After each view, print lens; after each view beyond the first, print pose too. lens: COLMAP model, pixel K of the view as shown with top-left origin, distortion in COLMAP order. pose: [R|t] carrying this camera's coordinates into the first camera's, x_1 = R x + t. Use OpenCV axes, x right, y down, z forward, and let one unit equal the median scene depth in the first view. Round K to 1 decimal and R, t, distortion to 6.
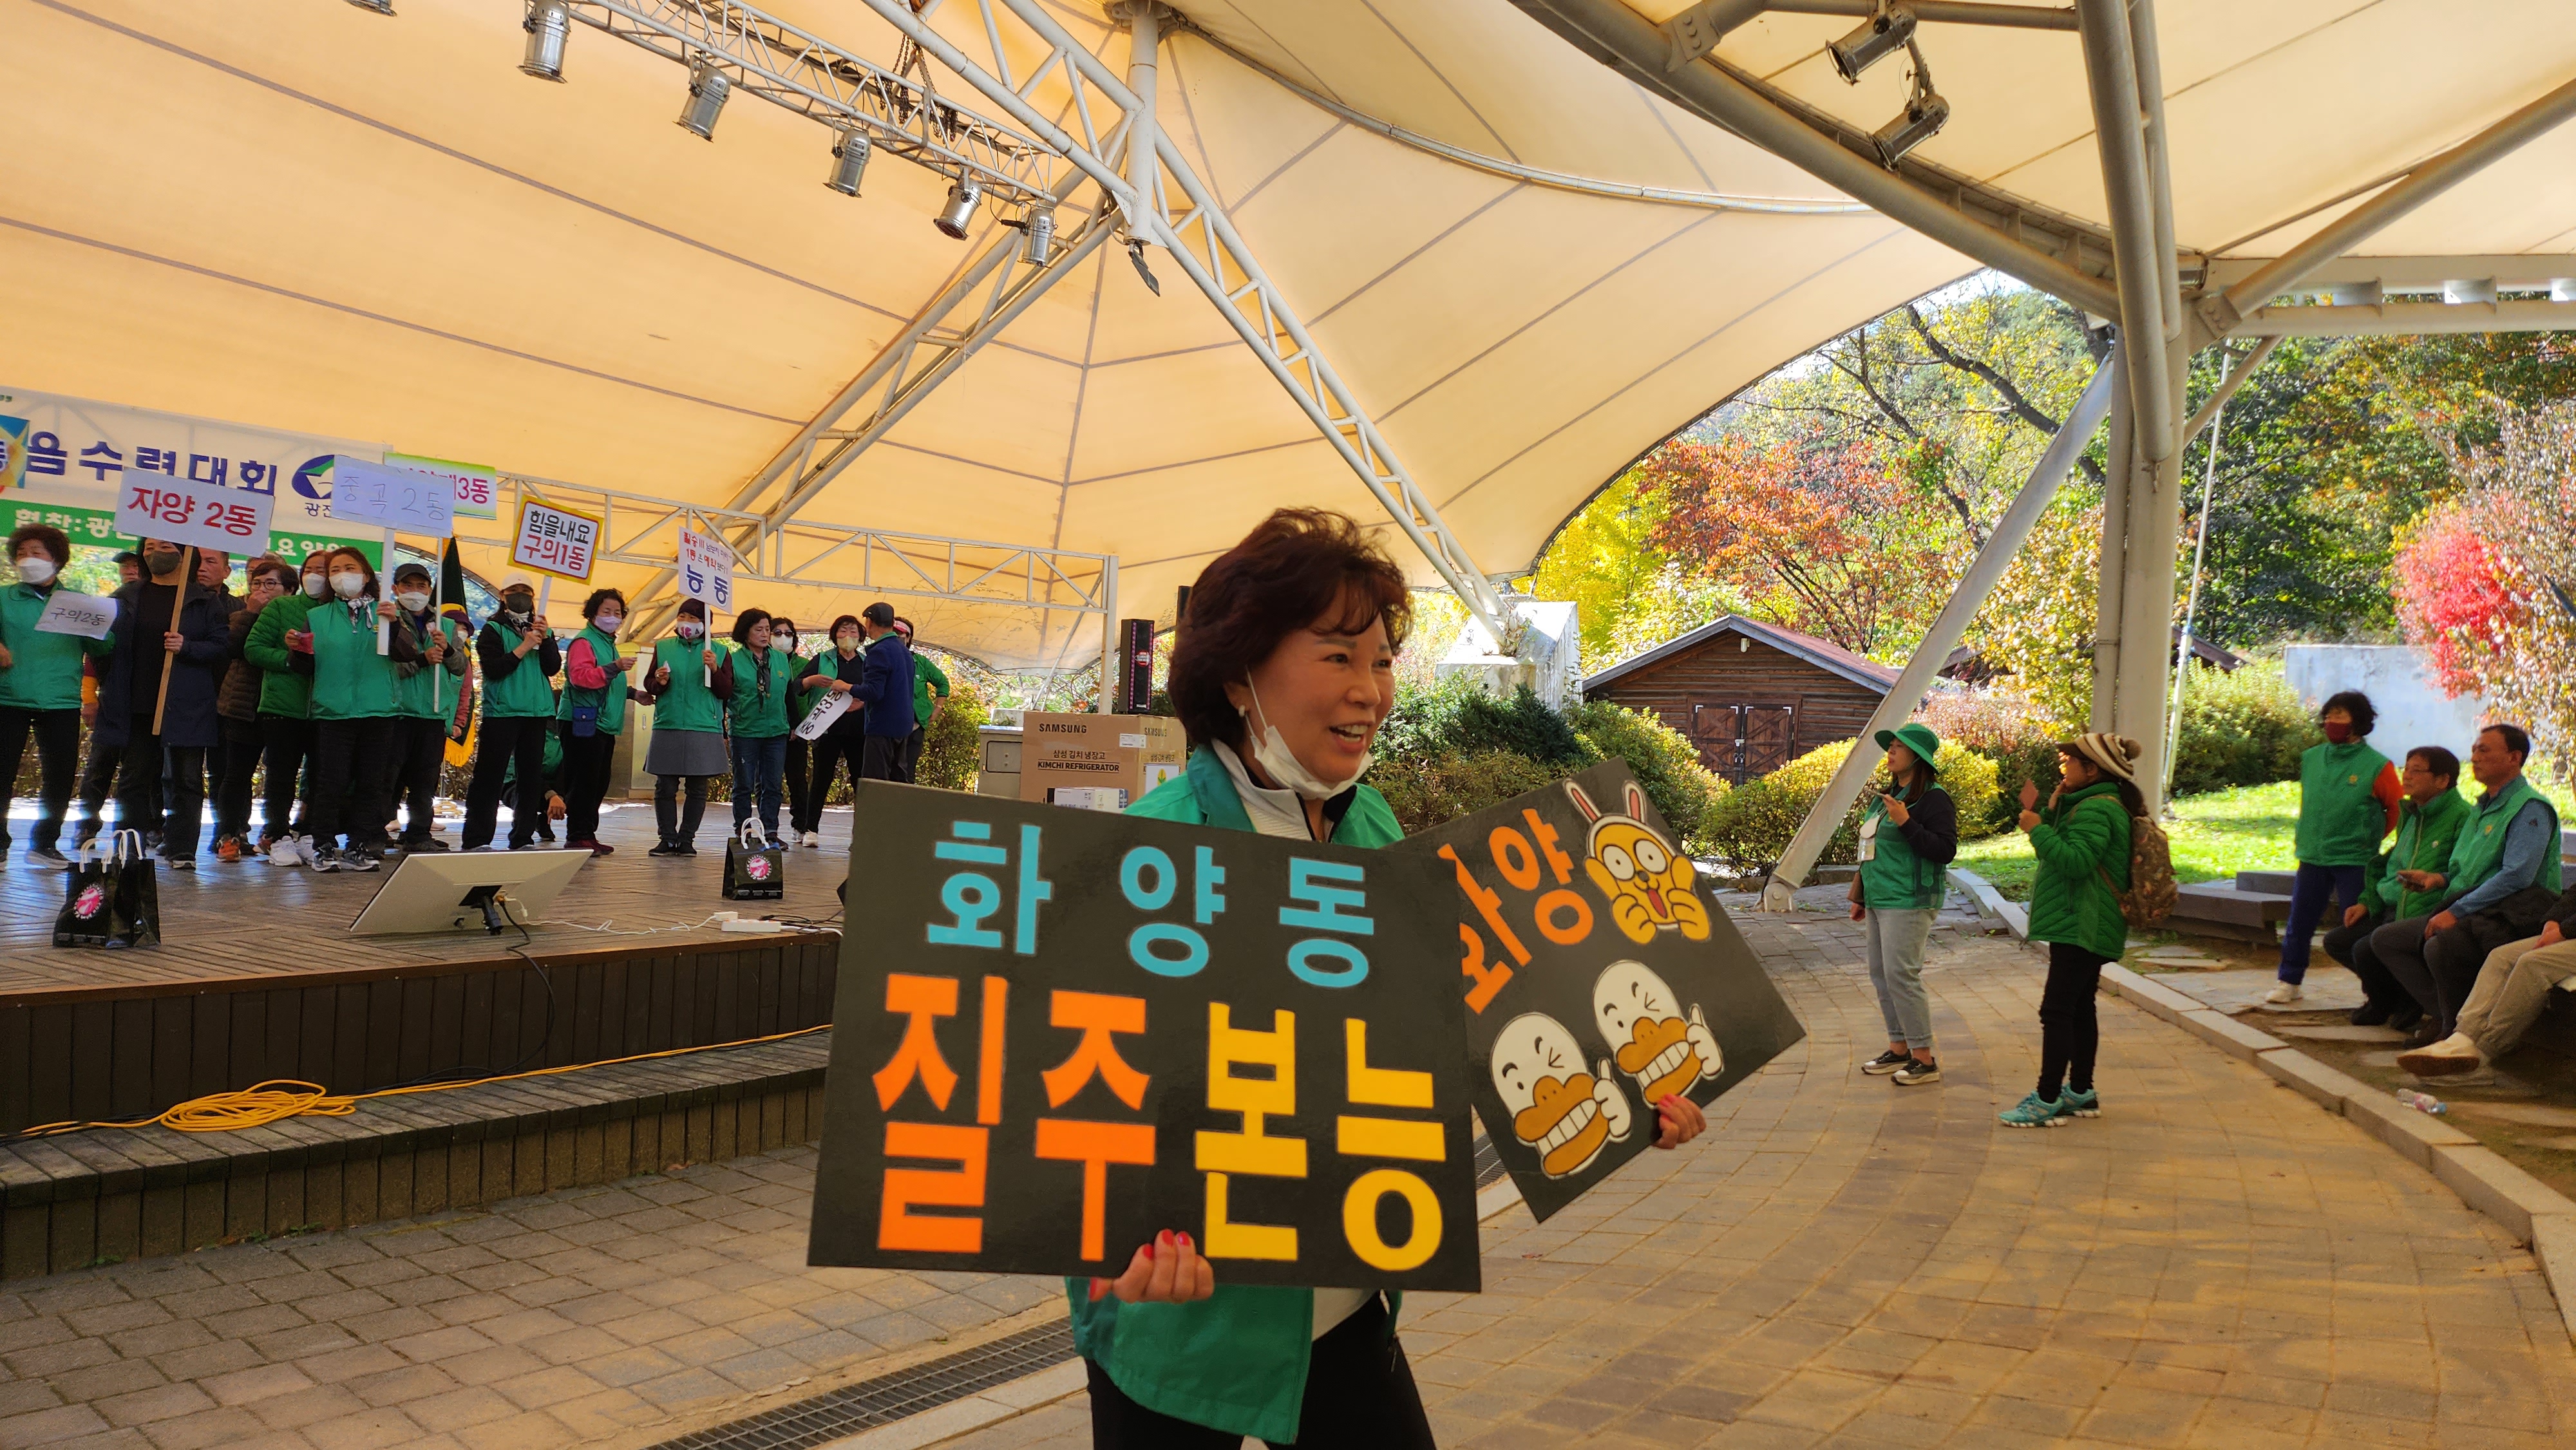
lens RADIAL K [[1805.7, 0, 1336.1], [0, 1805.7, 754.5], [0, 0, 1]] dist [0.094757, -0.104683]
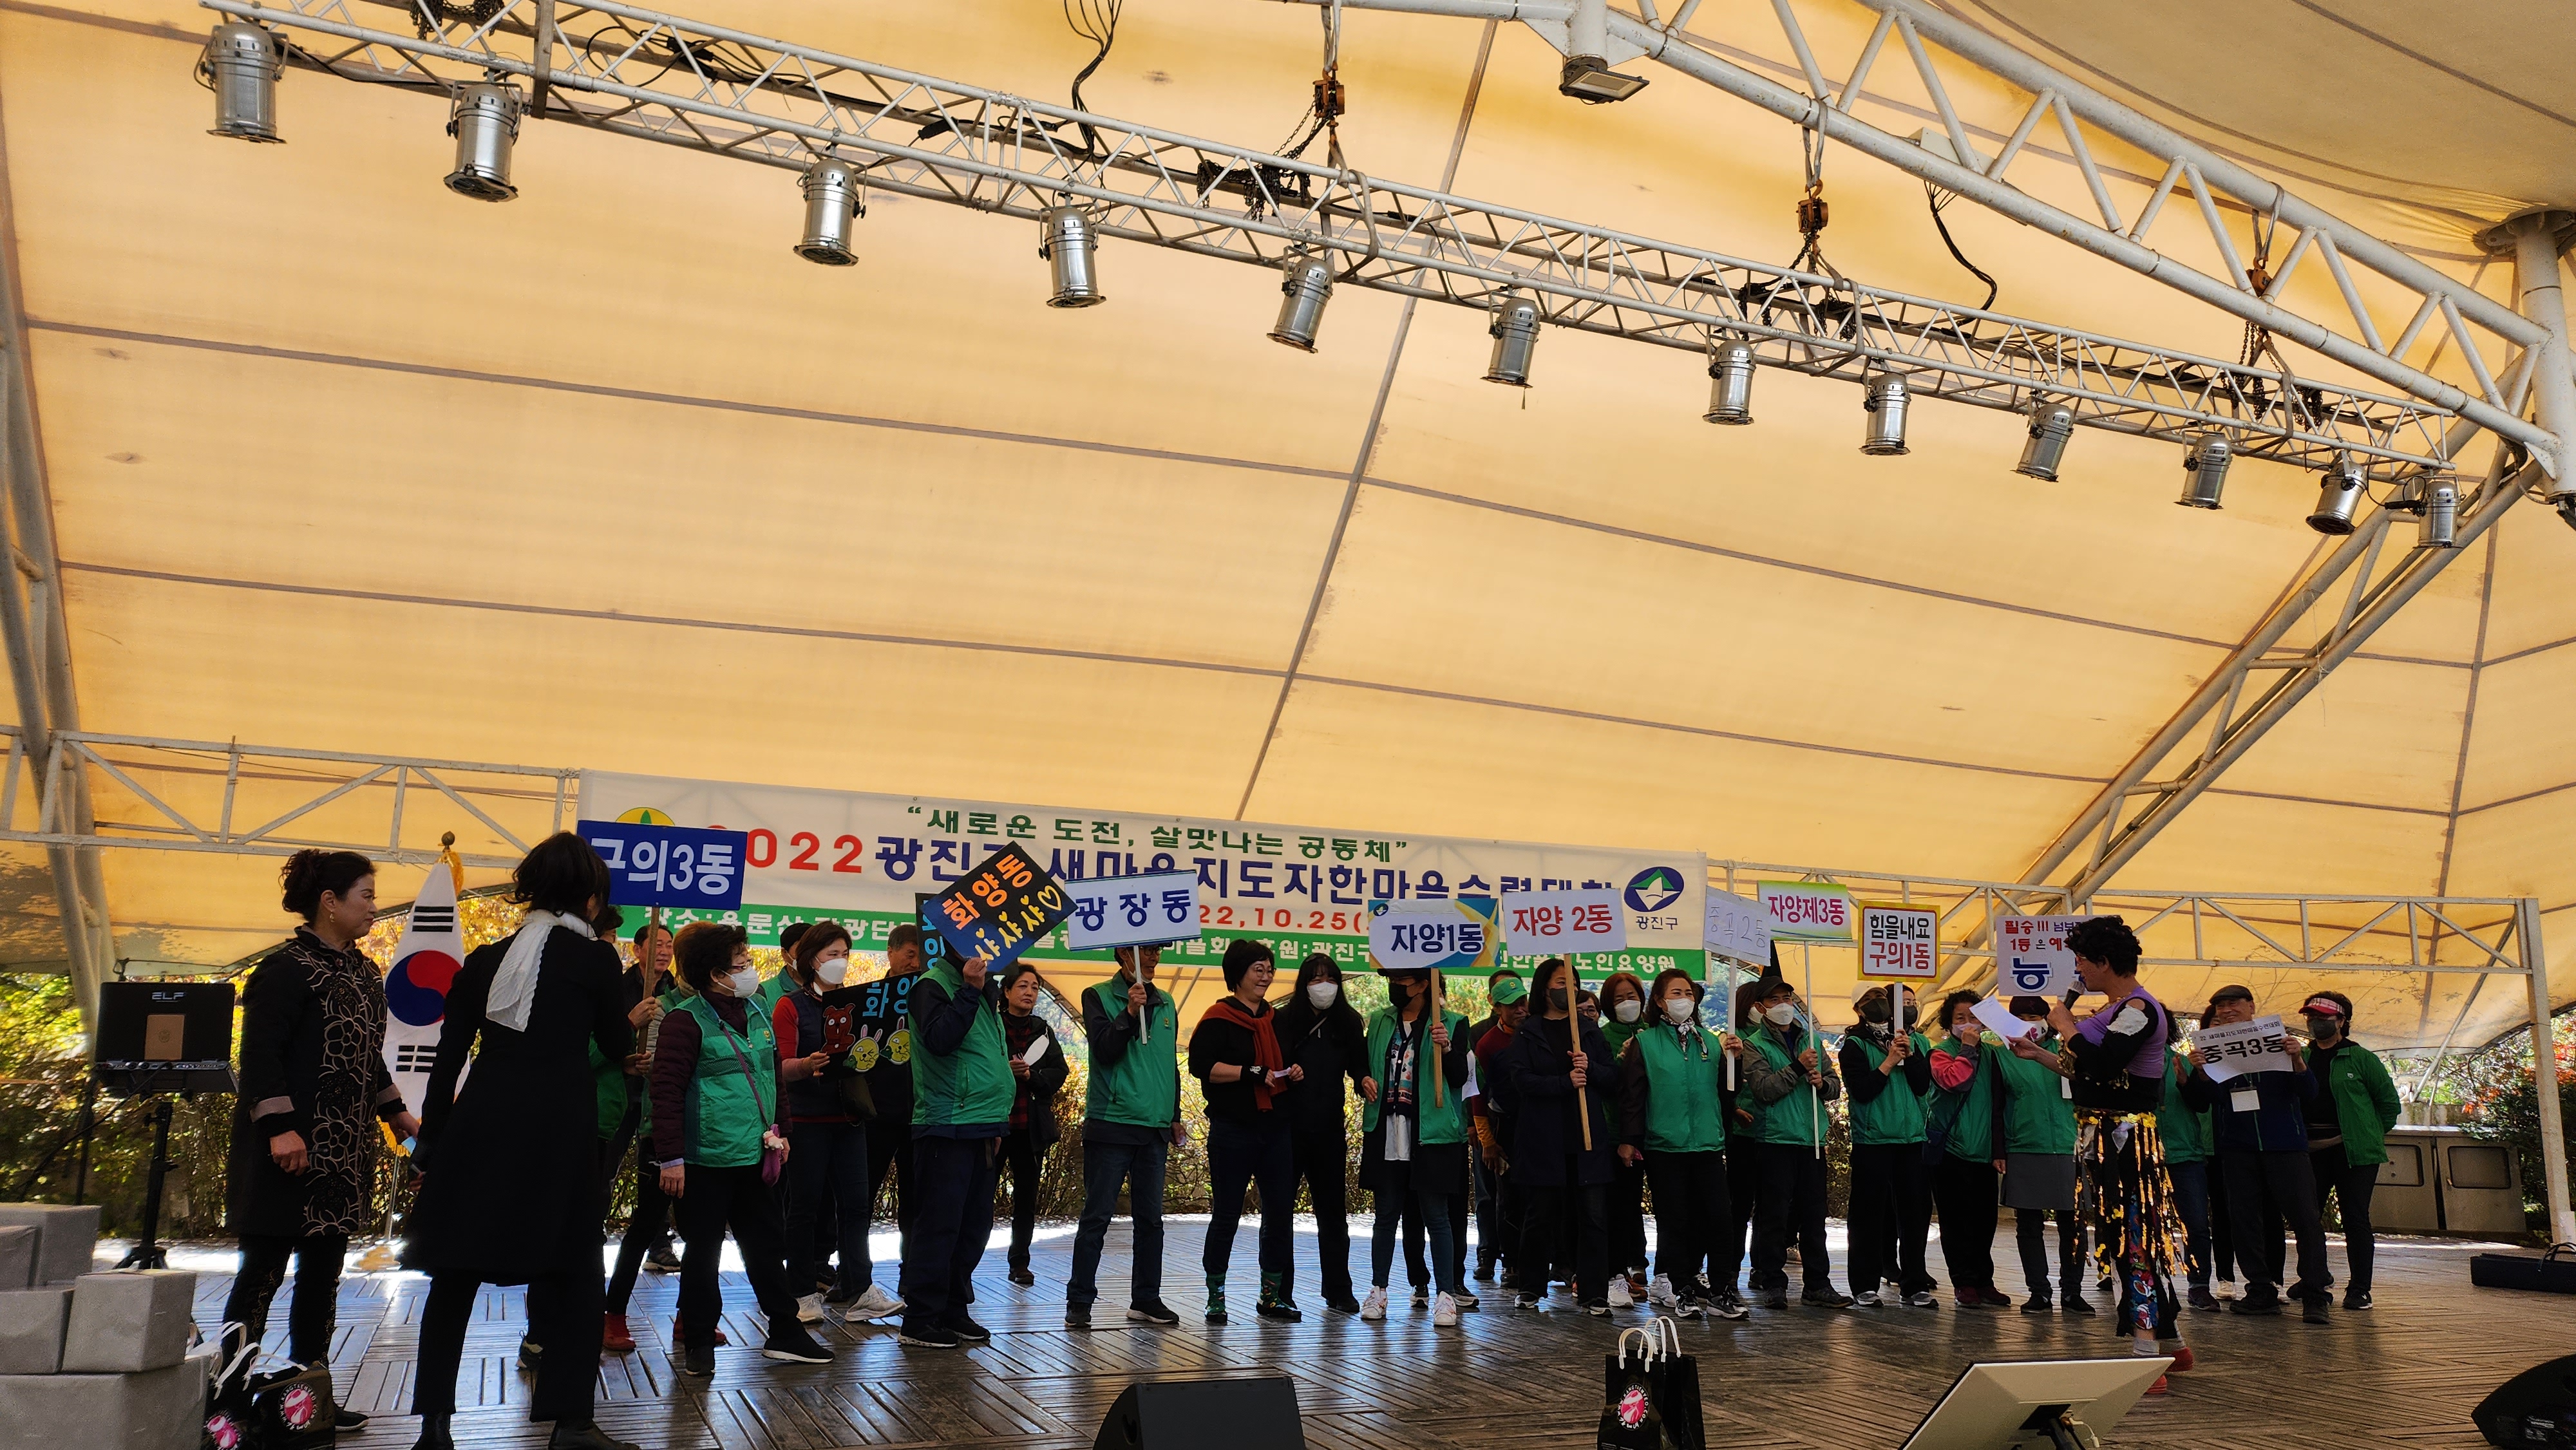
lens RADIAL K [[1784.8, 0, 1279.0], [0, 1784.8, 720.4], [0, 0, 1]] dist [0.099179, -0.108420]
pose [[0.800730, -0.143161, -0.581666, -0.120135], [0.010906, 0.974345, -0.224796, -0.020222], [0.598926, 0.173658, 0.781749, 0.080737]]
